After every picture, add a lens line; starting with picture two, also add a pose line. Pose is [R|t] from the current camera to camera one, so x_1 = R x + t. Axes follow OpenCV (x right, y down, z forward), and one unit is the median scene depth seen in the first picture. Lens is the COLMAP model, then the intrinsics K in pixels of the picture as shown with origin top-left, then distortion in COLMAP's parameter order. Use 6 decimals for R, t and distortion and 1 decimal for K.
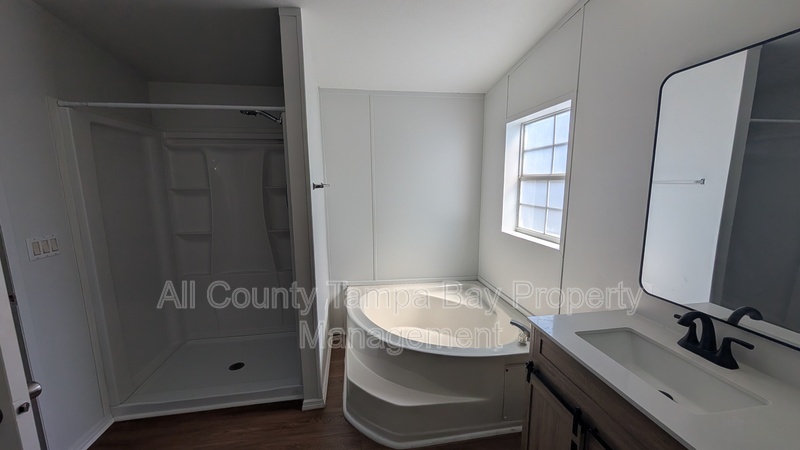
lens RADIAL K [[308.5, 0, 404.4], [0, 308.5, 228.3], [0, 0, 1]] dist [0.001281, 0.000672]
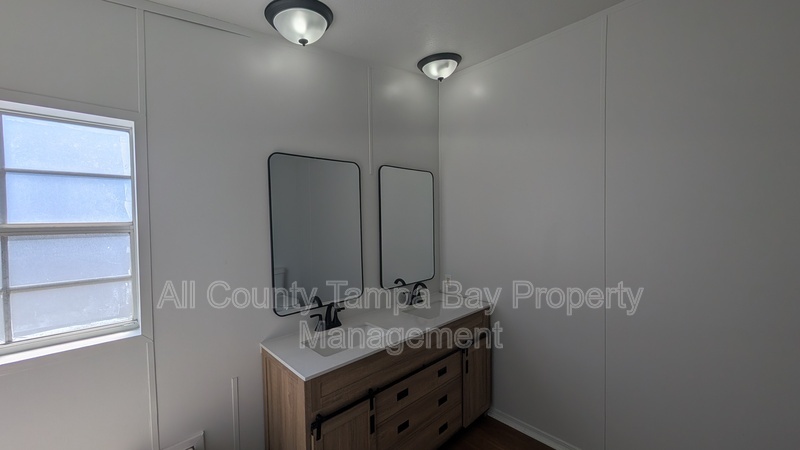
lens RADIAL K [[308.5, 0, 402.4], [0, 308.5, 228.3], [0, 0, 1]] dist [0.001281, 0.000672]
pose [[-0.573147, -0.010015, 0.819391, -0.326505], [0.146204, 0.982632, 0.114276, -0.132534], [-0.806304, 0.185296, -0.561728, 0.772159]]
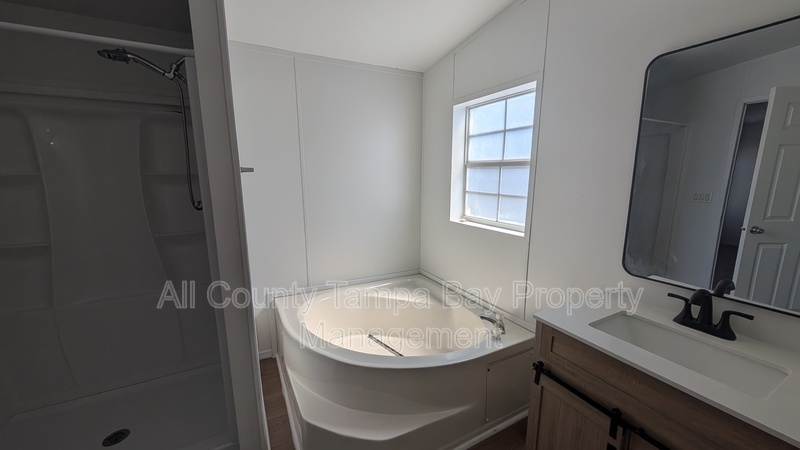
lens RADIAL K [[308.5, 0, 401.3], [0, 308.5, 228.8], [0, 0, 1]] dist [0.001281, 0.000672]
pose [[0.946843, -0.054803, 0.316993, -0.154514], [0.046233, 0.998335, 0.034501, -0.006520], [-0.318355, -0.018011, 0.947800, 0.173836]]
